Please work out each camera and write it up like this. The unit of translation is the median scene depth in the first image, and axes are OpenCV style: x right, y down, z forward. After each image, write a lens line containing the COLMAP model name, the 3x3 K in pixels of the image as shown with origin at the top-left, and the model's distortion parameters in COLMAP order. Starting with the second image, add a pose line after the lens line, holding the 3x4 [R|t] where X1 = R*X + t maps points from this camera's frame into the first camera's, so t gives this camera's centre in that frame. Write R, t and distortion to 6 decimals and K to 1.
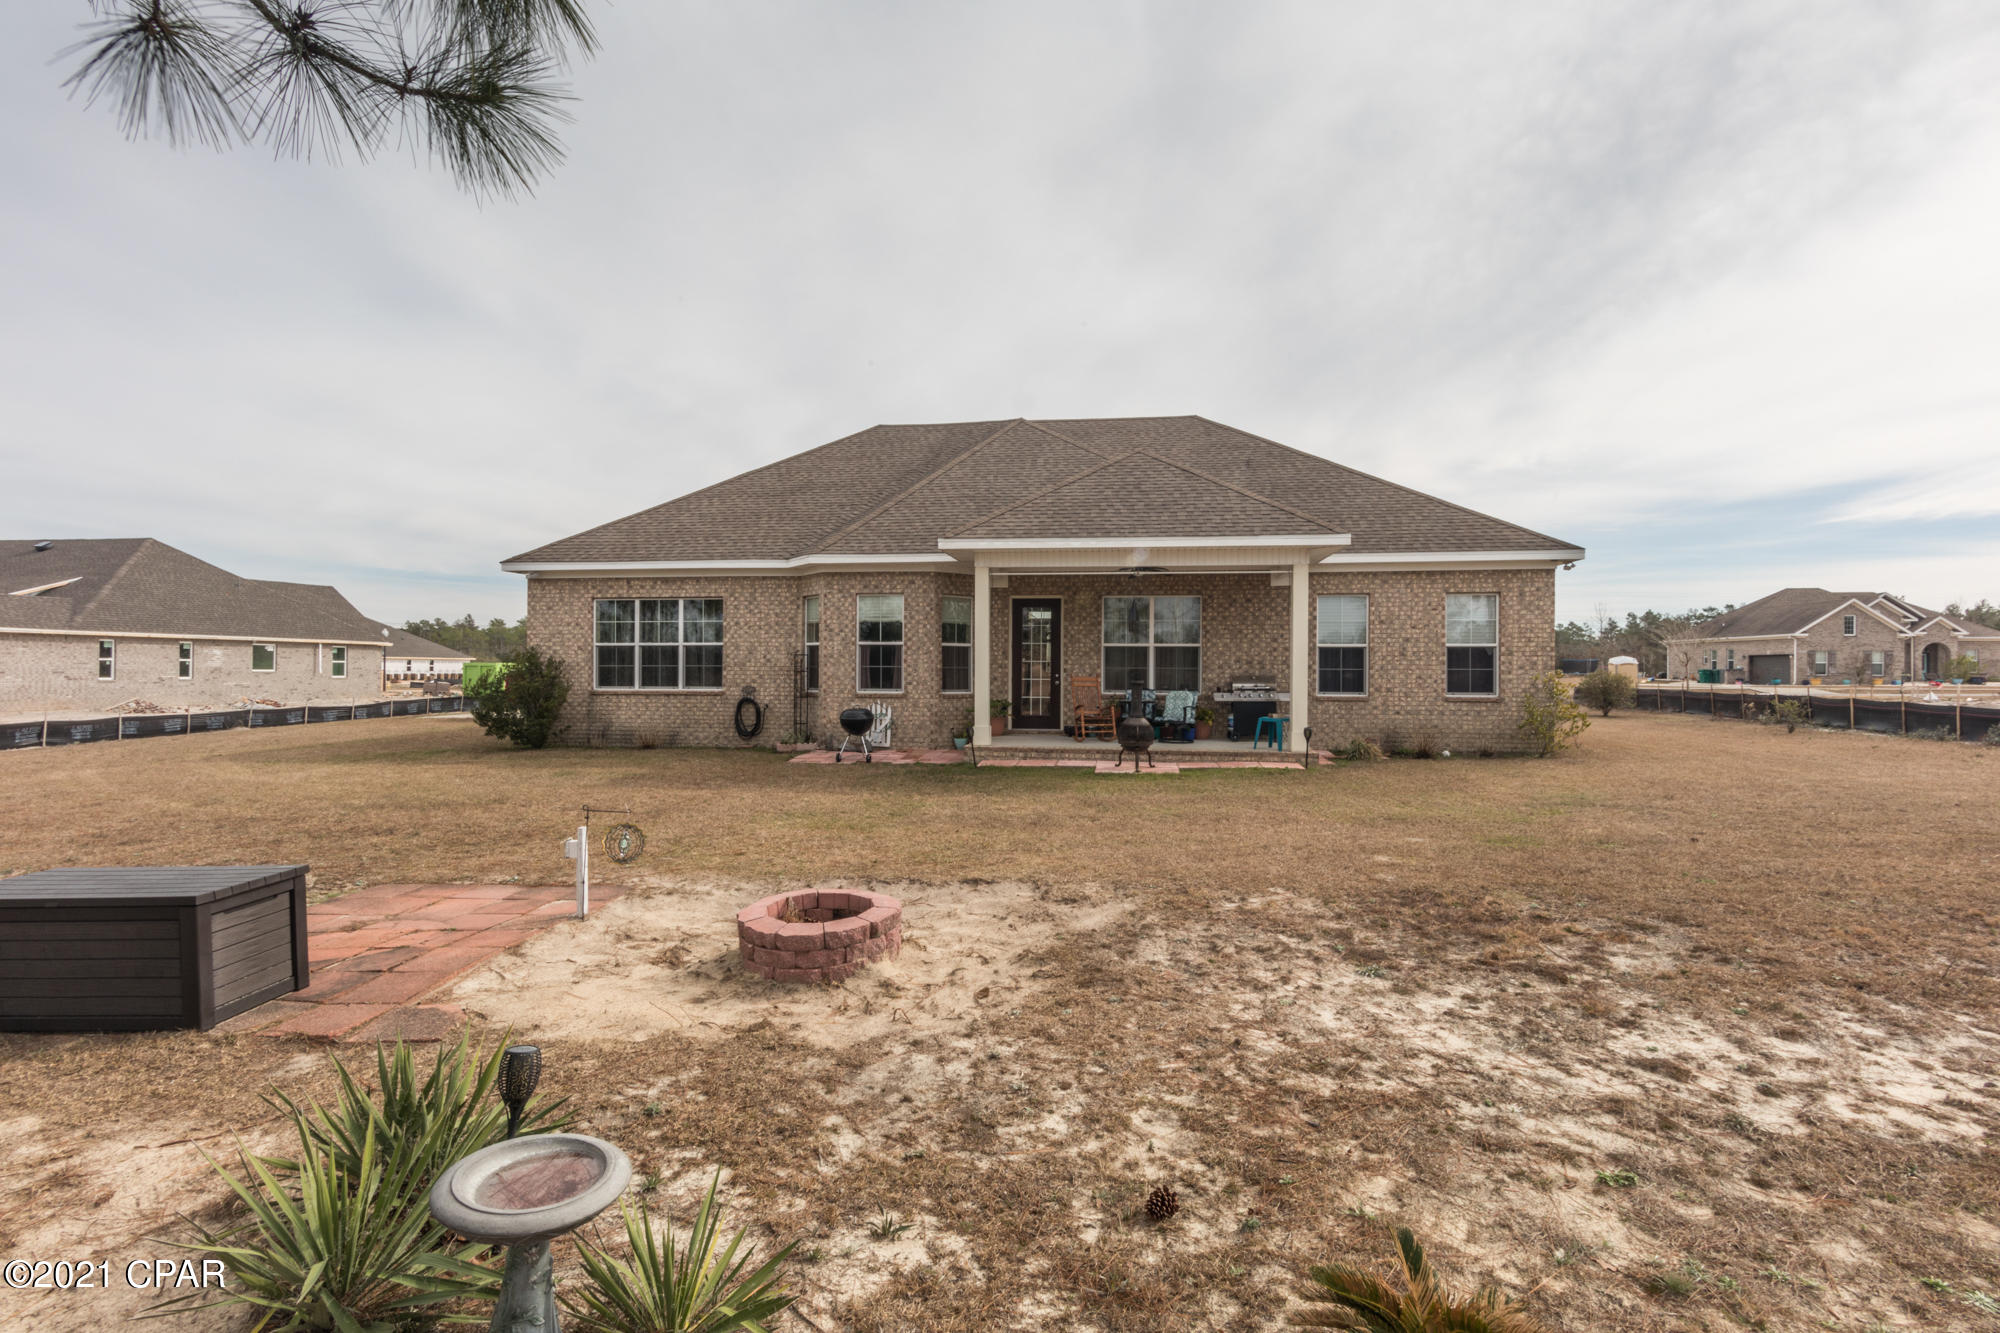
lens RADIAL K [[970.1, 0, 998.5], [0, 970.1, 667.5], [0, 0, 1]] dist [0.000598, -0.000184]
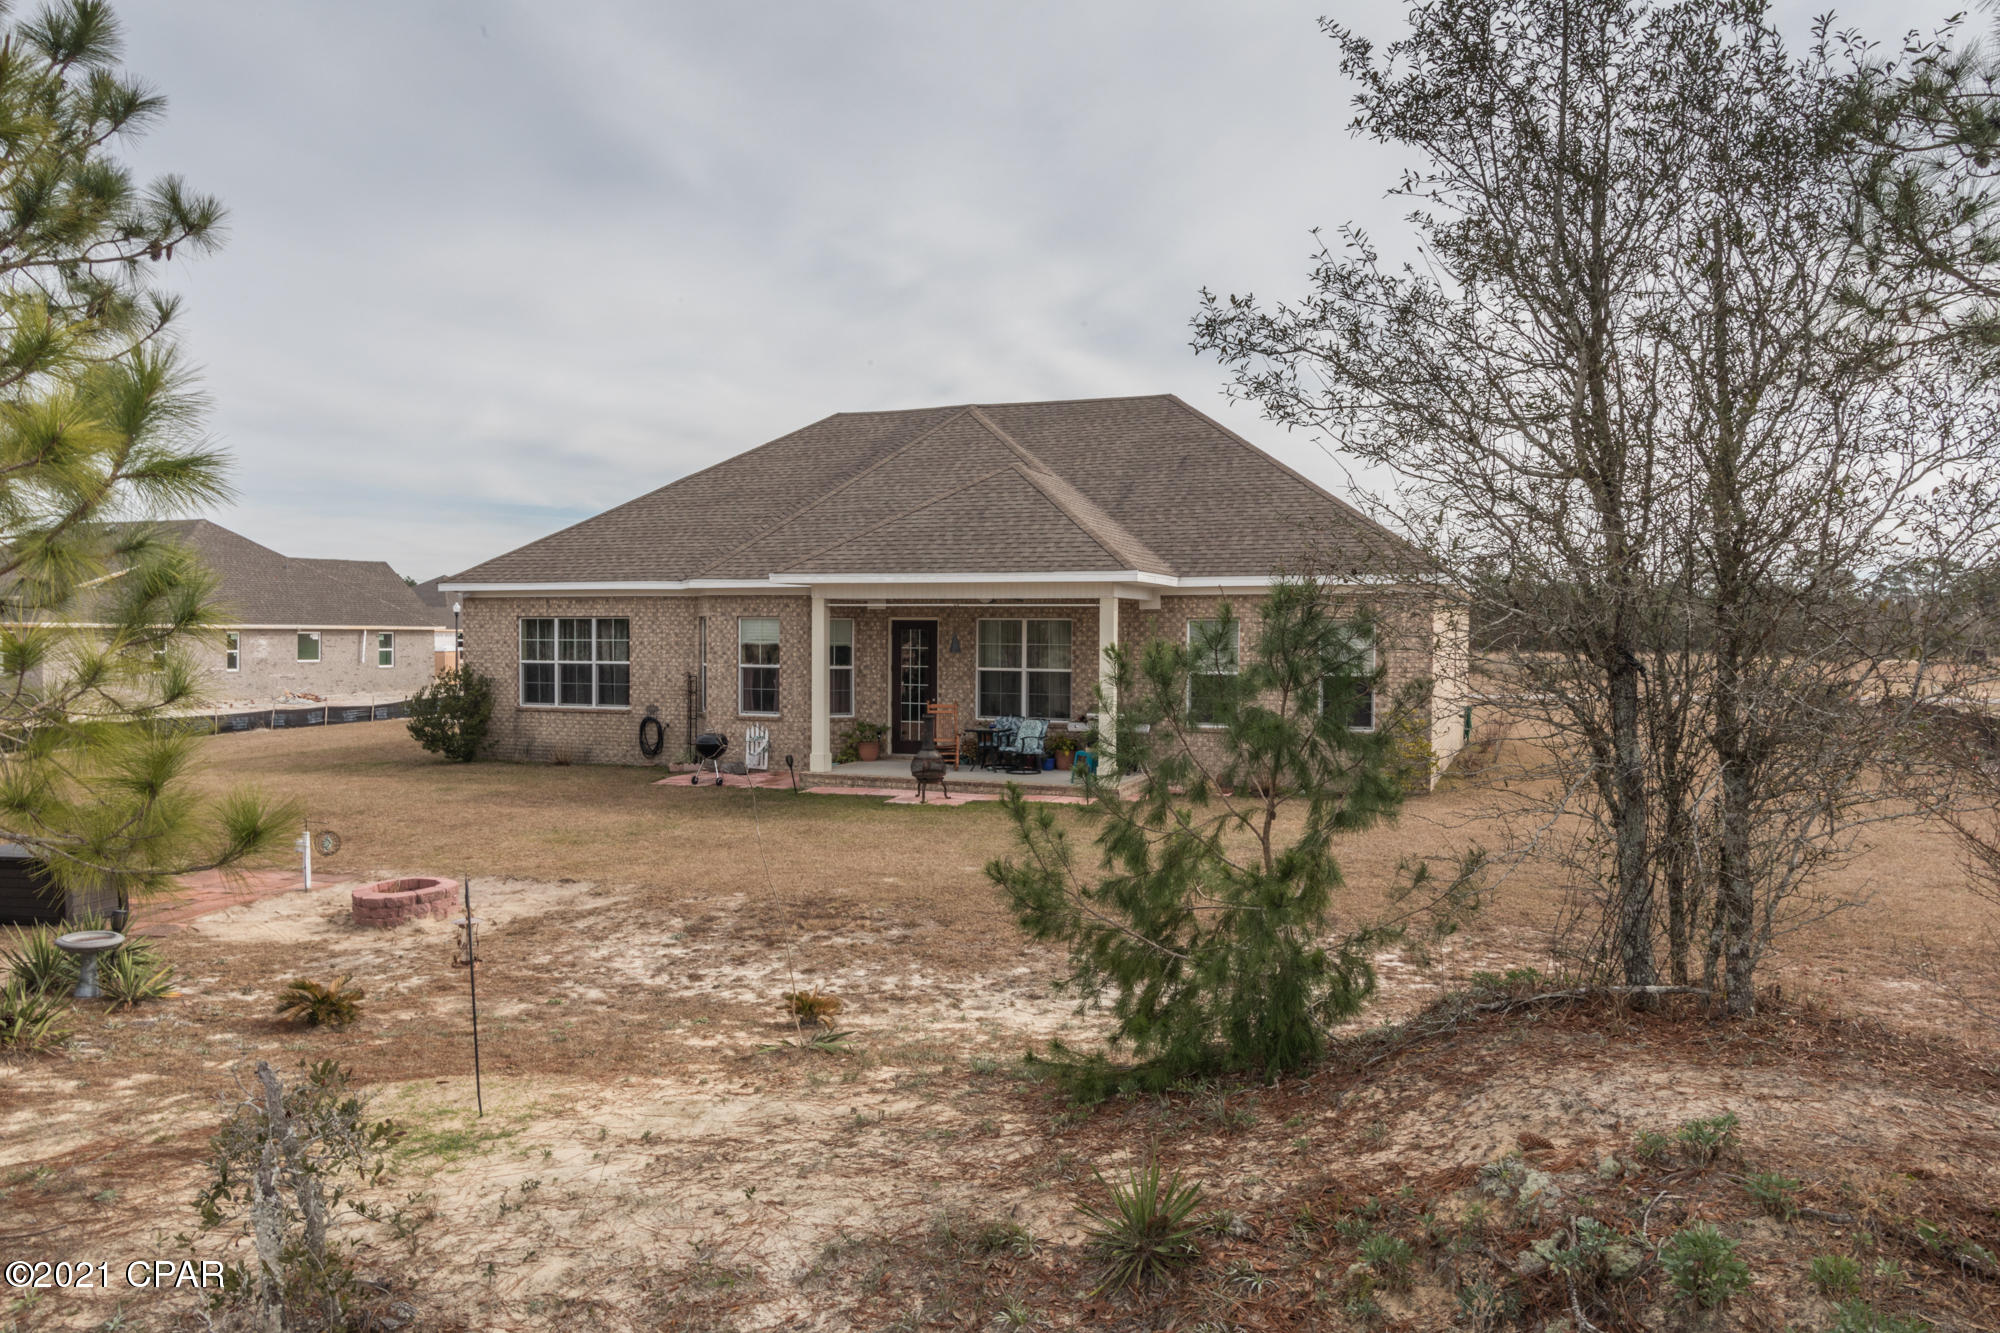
lens RADIAL K [[1411.3, 0, 1001.4], [0, 1411.3, 668.7], [0, 0, 1]] dist [-0.001092, -0.000118]
pose [[0.973141, 0.006473, -0.230119, 0.435364], [-0.000381, 0.999649, 0.026507, -0.058094], [0.230209, -0.025707, 0.972802, -0.344553]]
